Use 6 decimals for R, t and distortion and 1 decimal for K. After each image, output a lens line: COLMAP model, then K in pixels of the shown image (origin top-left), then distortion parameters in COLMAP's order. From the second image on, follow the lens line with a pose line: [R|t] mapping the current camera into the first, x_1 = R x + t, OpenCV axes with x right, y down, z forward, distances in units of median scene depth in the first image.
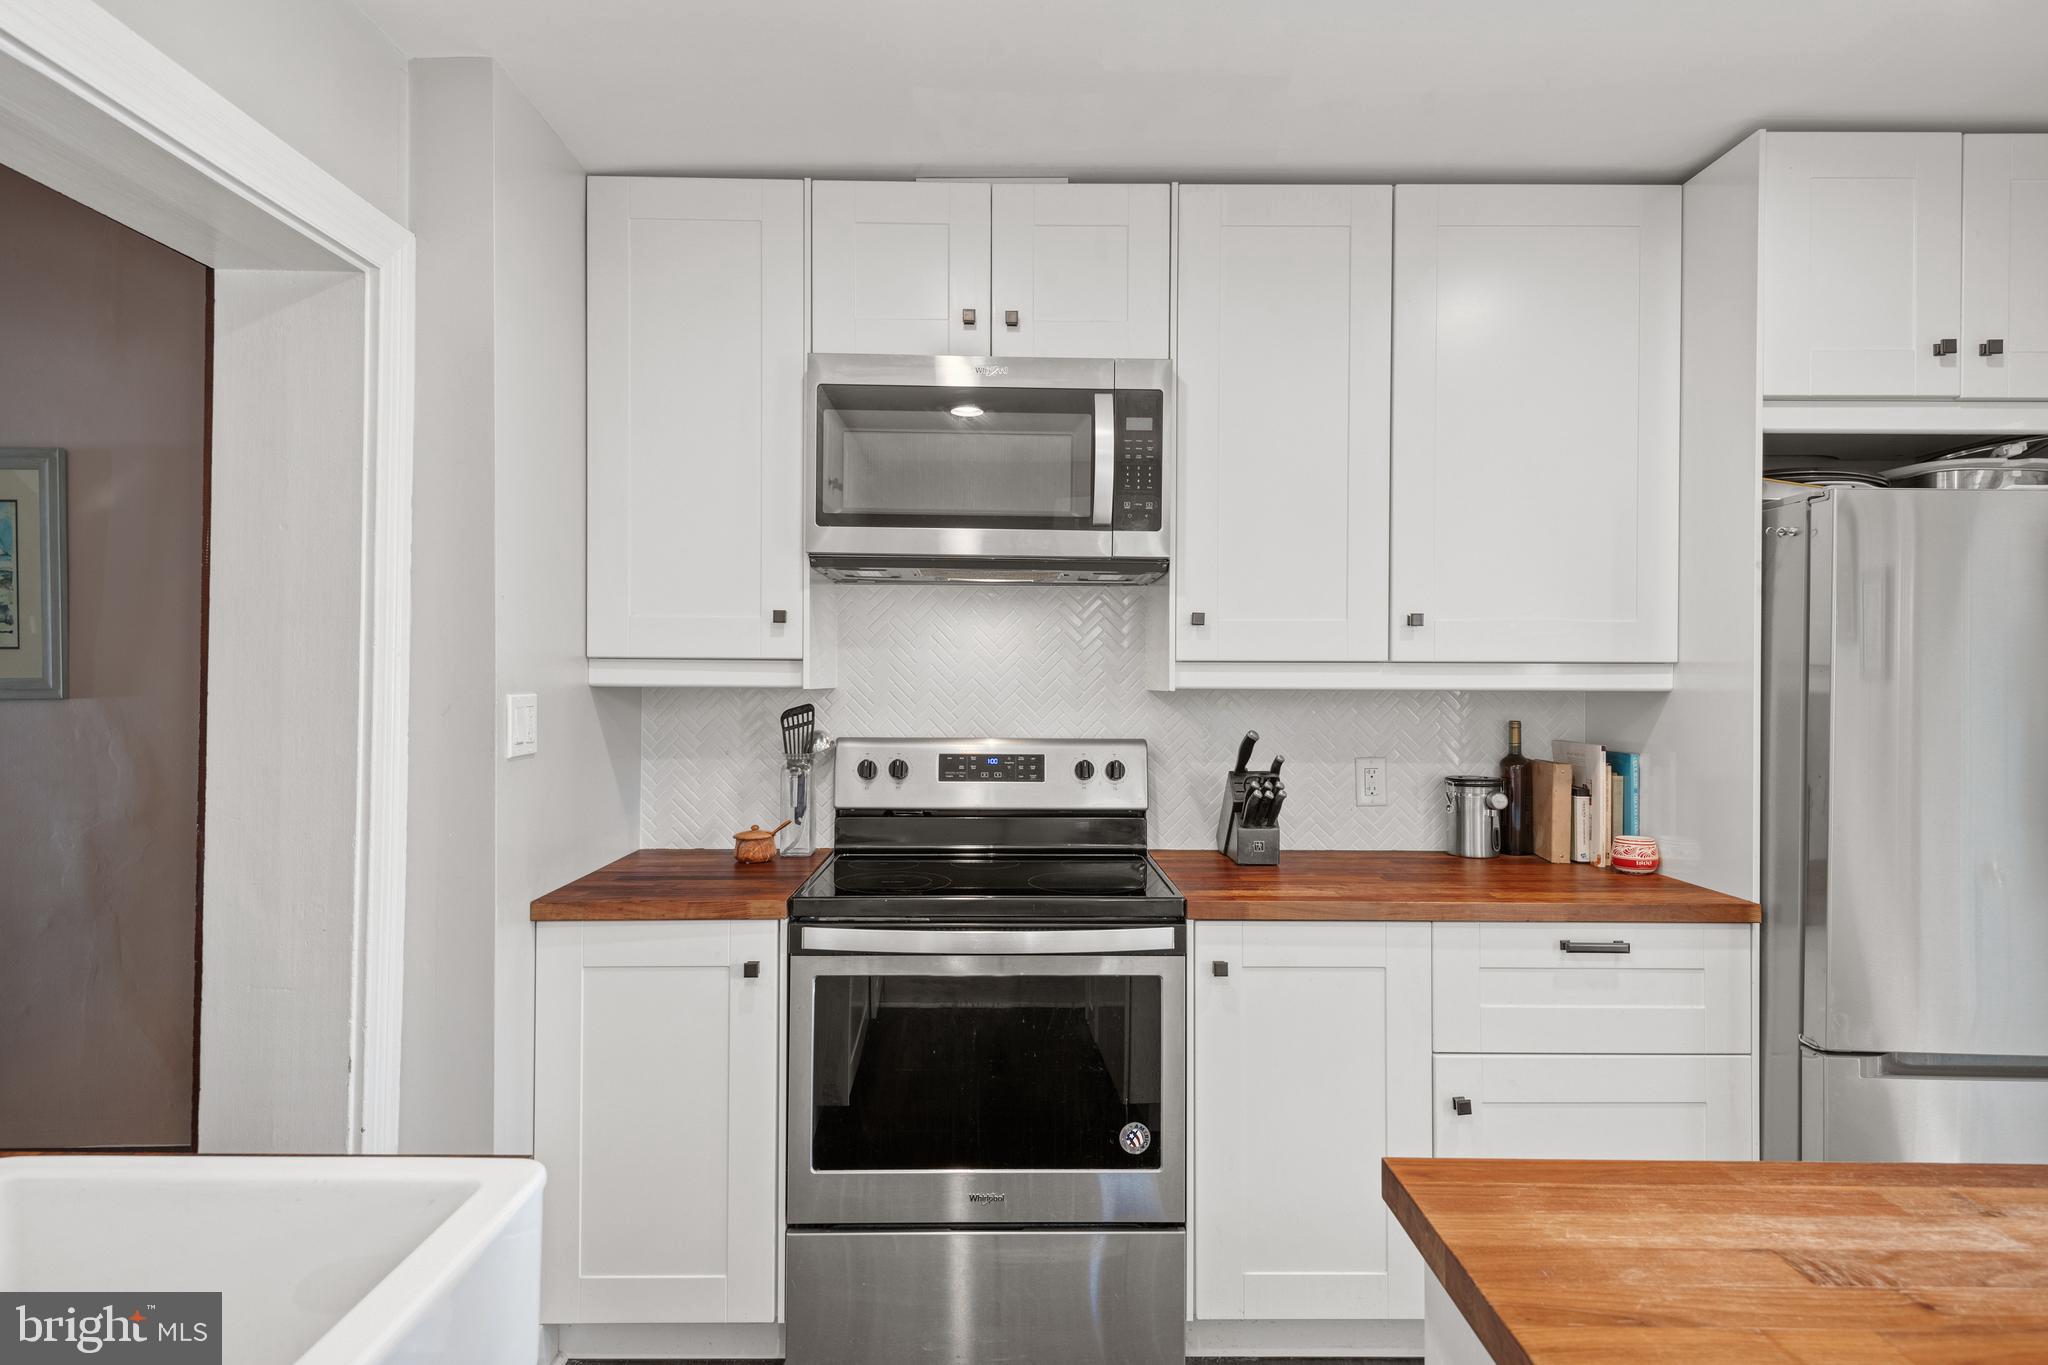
lens RADIAL K [[1135.4, 0, 1024.0], [0, 1135.4, 682.5], [0, 0, 1]] dist [0.023865, -0.000328]
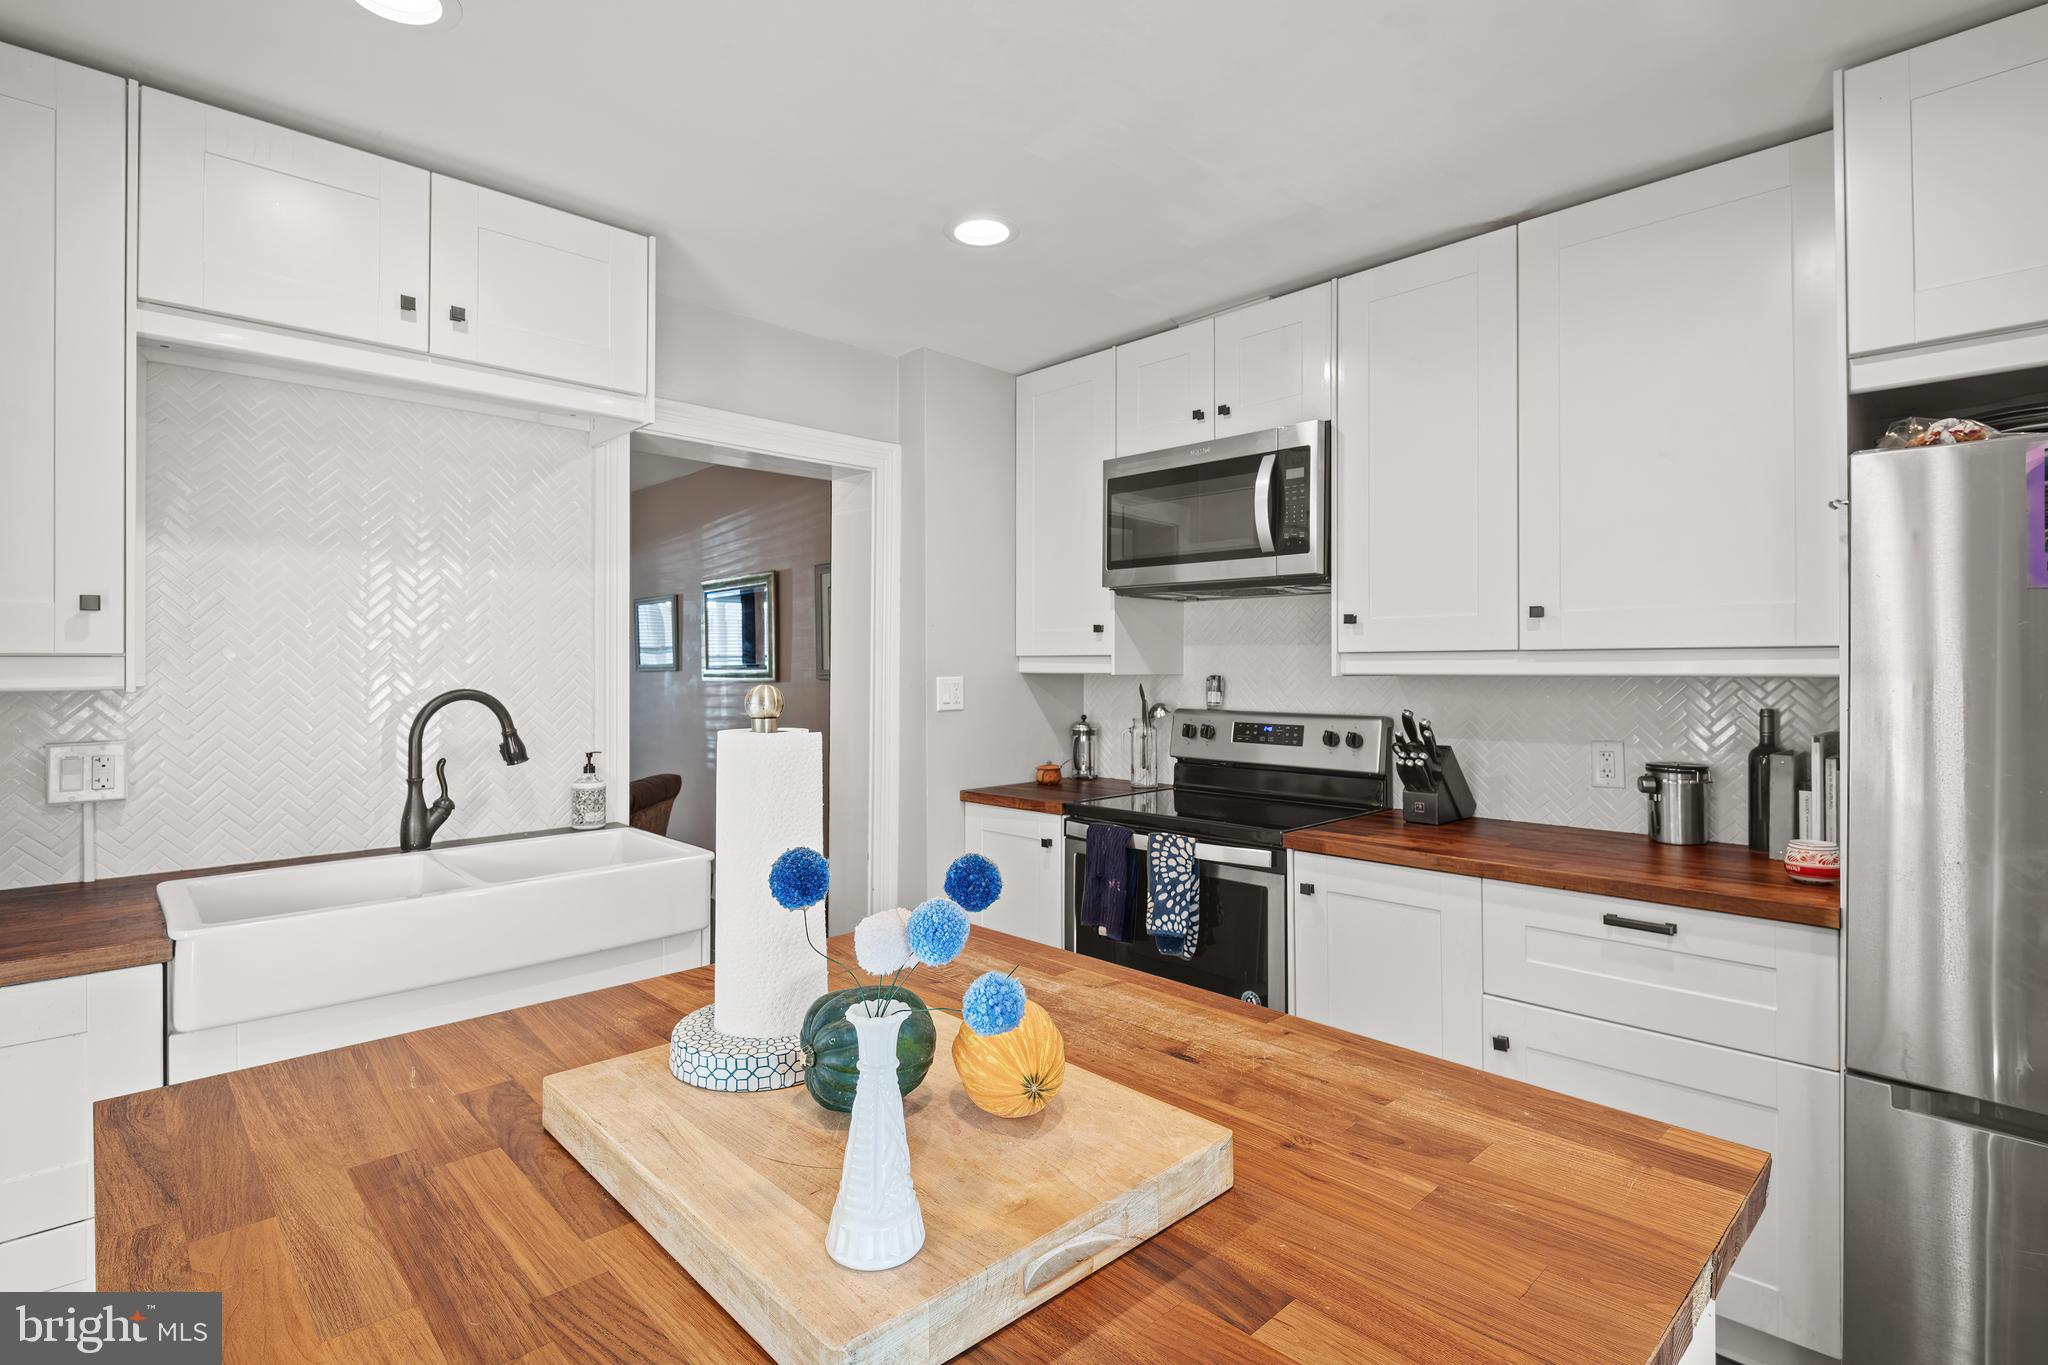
lens RADIAL K [[994.4, 0, 1023.0], [0, 994.4, 666.9], [0, 0, 1]] dist [-0.003319, -0.000332]
pose [[0.684692, -0.005814, -0.728809, 0.713913], [-0.000539, 0.999964, -0.008483, 0.006705], [0.728832, 0.006202, 0.684664, -0.016136]]
